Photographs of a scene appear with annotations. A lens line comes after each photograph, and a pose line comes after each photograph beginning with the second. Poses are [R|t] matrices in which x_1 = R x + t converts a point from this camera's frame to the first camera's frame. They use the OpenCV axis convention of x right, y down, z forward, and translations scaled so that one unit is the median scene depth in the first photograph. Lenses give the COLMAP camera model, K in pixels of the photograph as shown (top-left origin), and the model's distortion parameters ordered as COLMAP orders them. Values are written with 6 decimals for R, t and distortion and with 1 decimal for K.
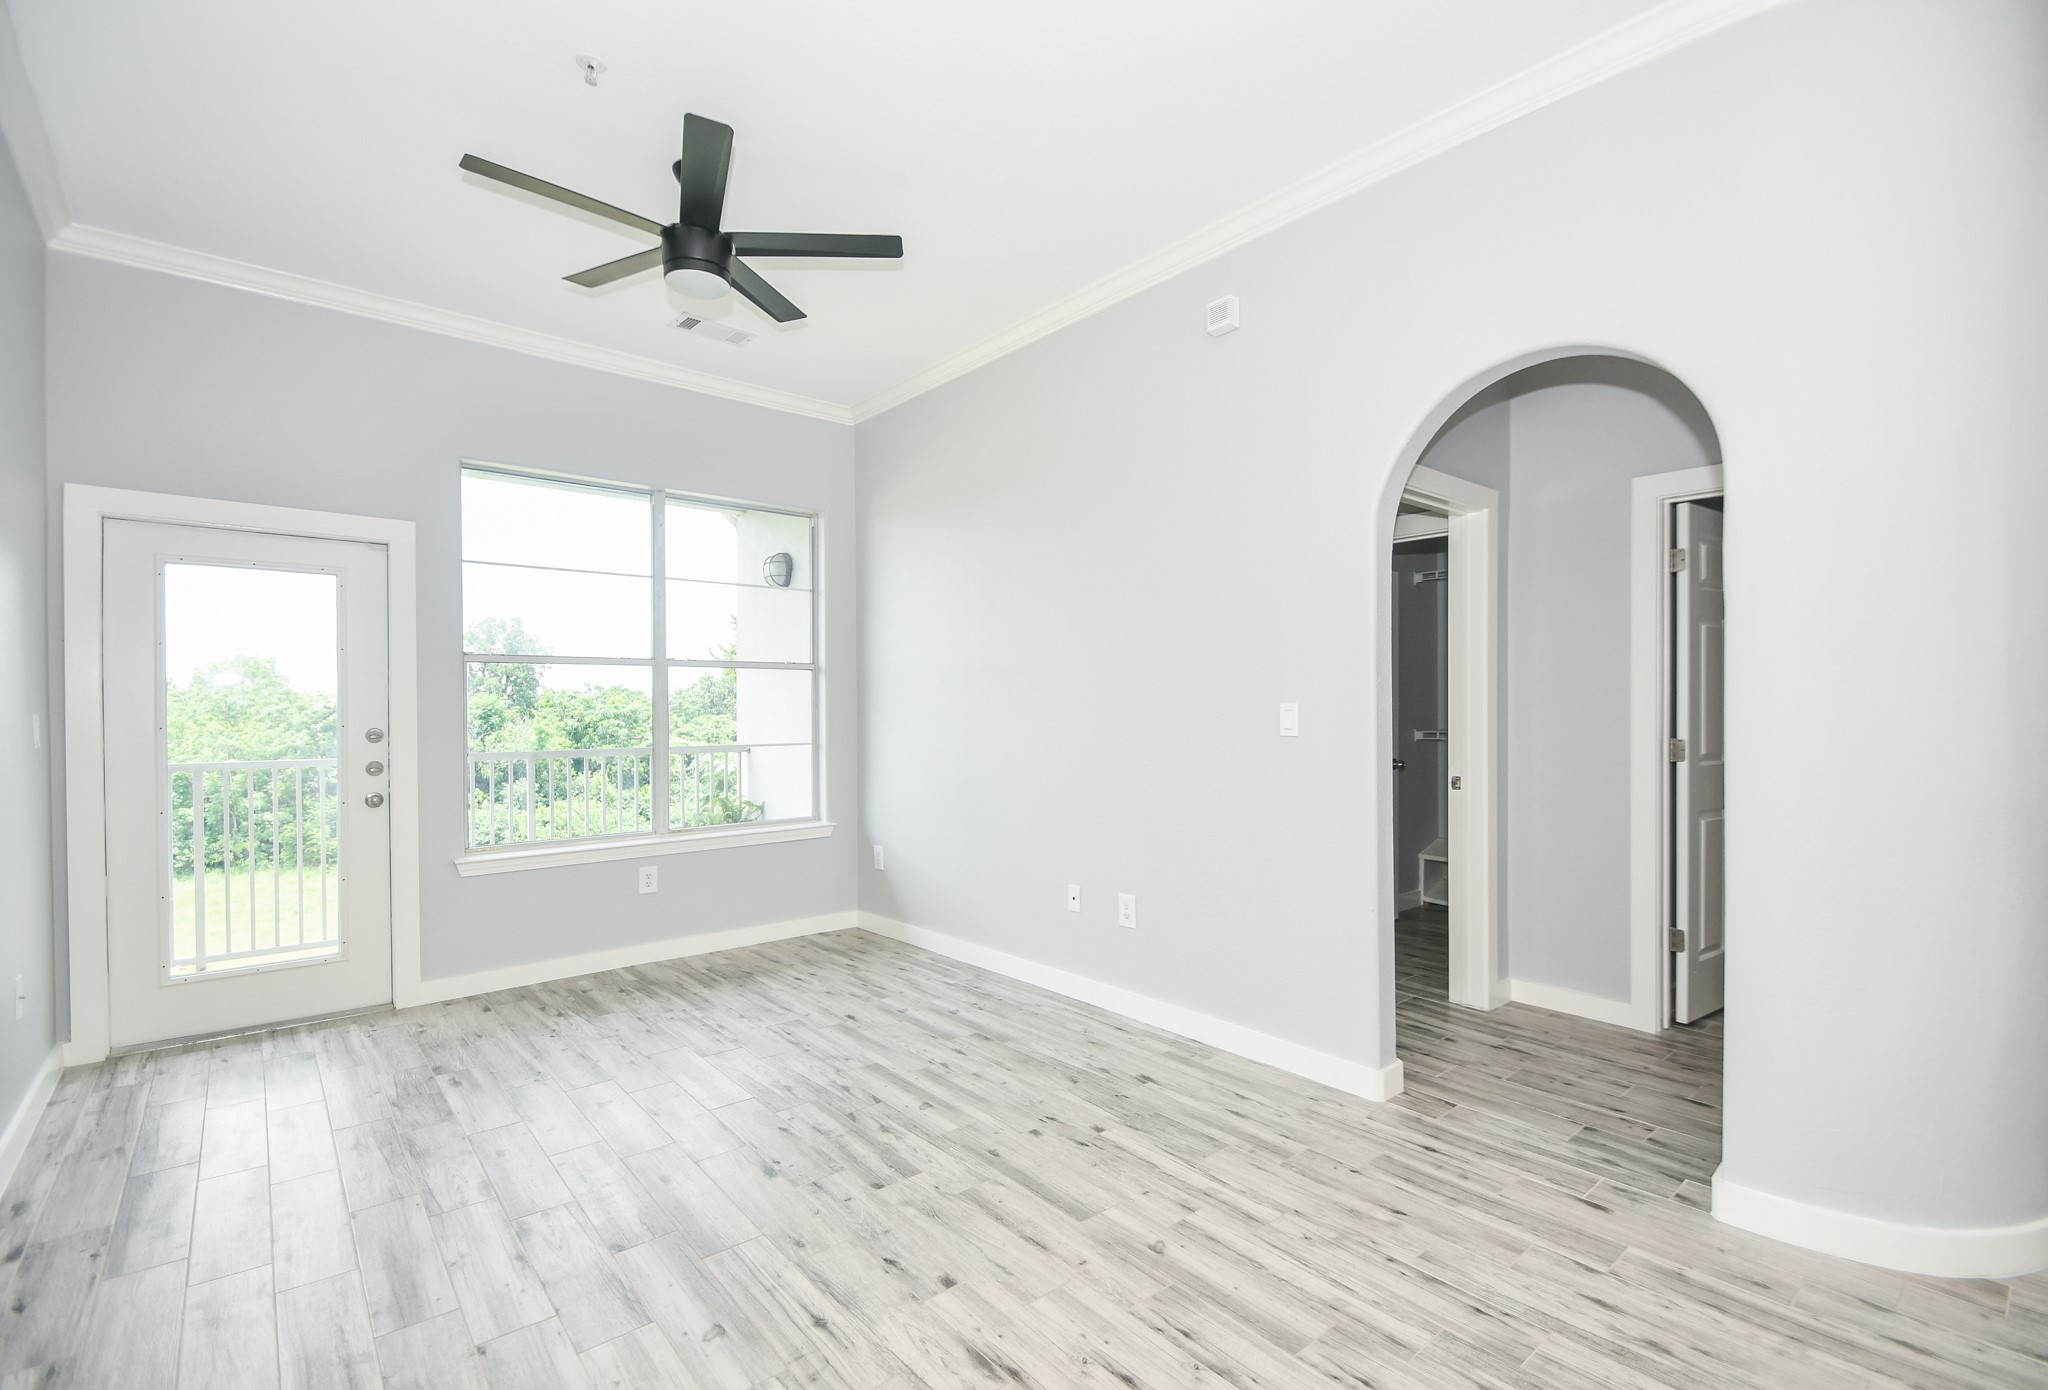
lens RADIAL K [[910.2, 0, 1021.1], [0, 910.2, 716.4], [0, 0, 1]] dist [0.025894, -0.023154]
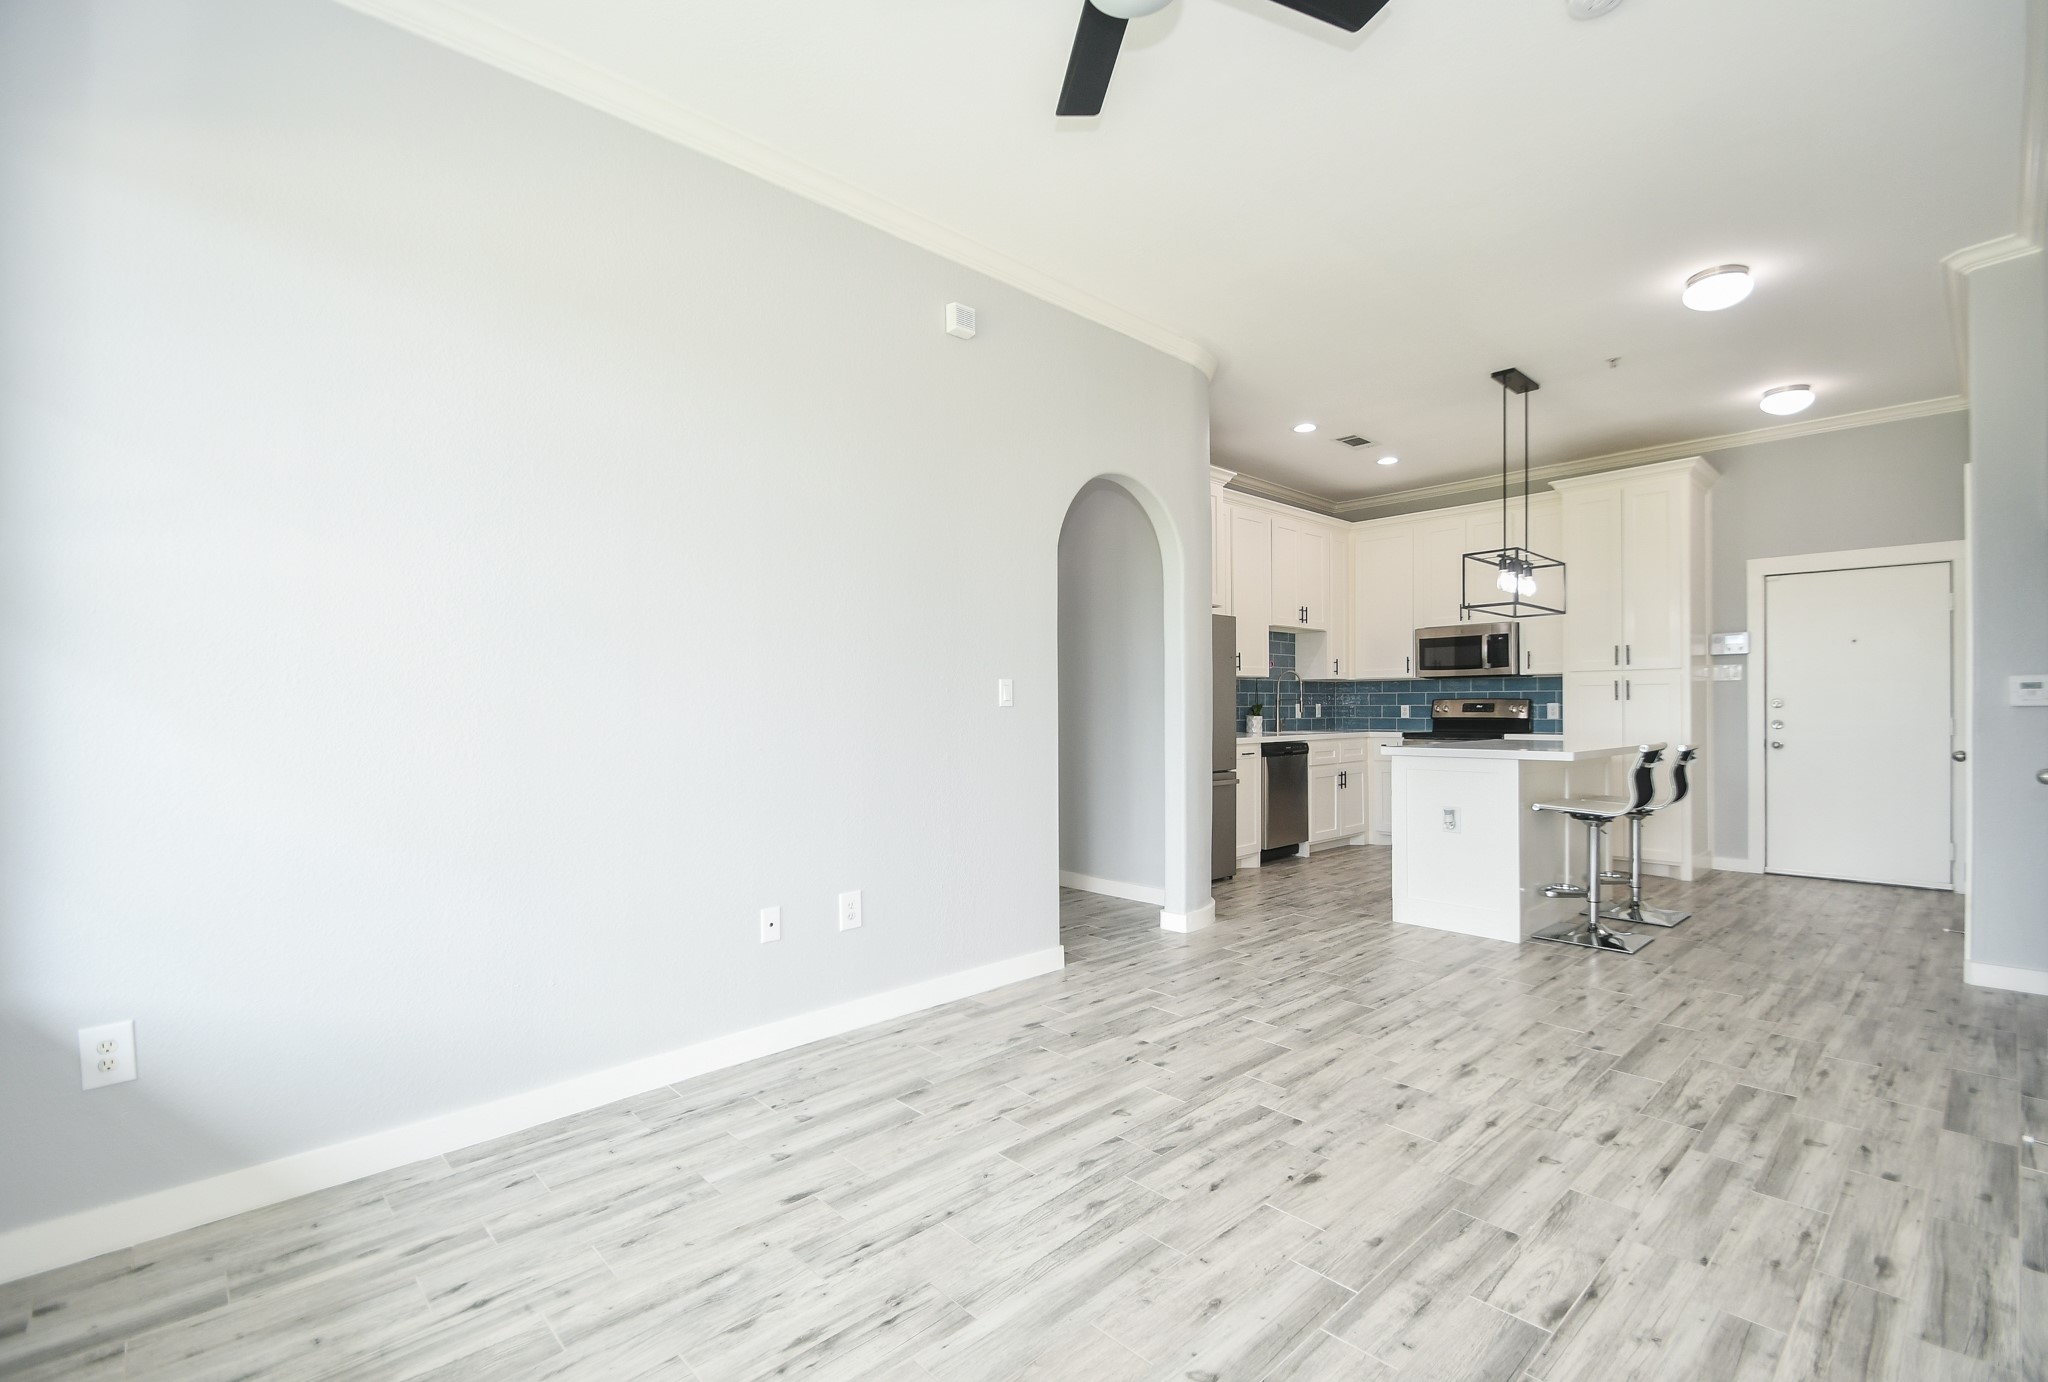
lens RADIAL K [[902.9, 0, 1018.9], [0, 902.9, 703.4], [0, 0, 1]] dist [0.023692, -0.021085]
pose [[-0.042629, 0.004617, 0.999080, -0.811555], [0.012989, 0.999907, -0.004067, 0.019605], [-0.999007, 0.012803, -0.042685, 0.923803]]
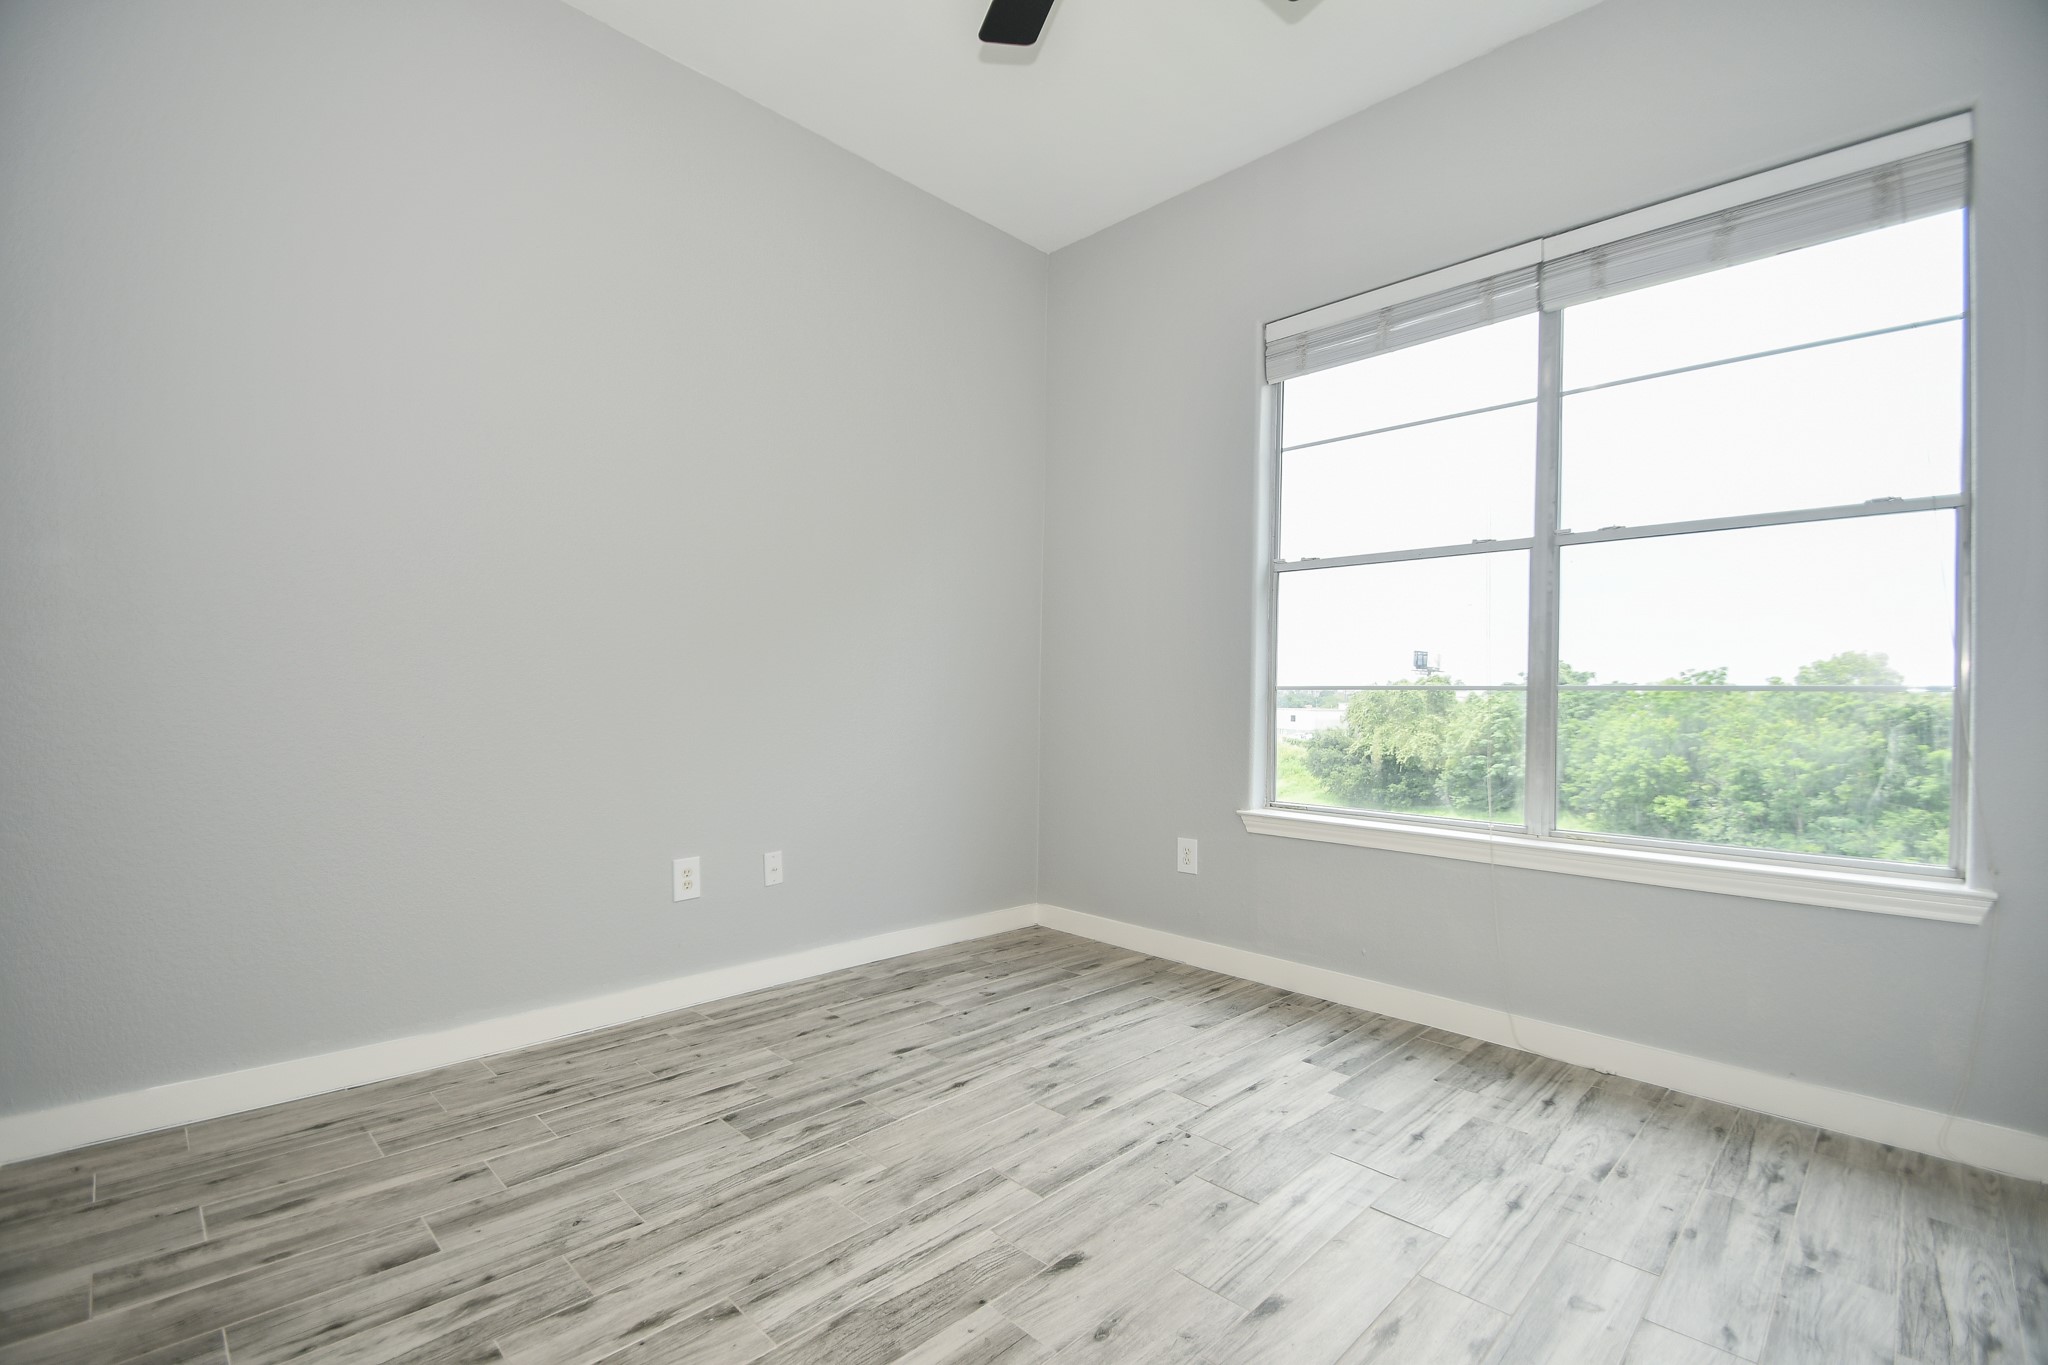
lens RADIAL K [[899.8, 0, 1024.0], [0, 899.8, 682.5], [0, 0, 1]] dist [0.023861, 0.000184]
pose [[0.109244, -0.011586, -0.993947, 0.201532], [-0.029931, 0.999440, -0.014939, 0.067786], [0.993564, 0.031382, 0.108836, 0.802692]]
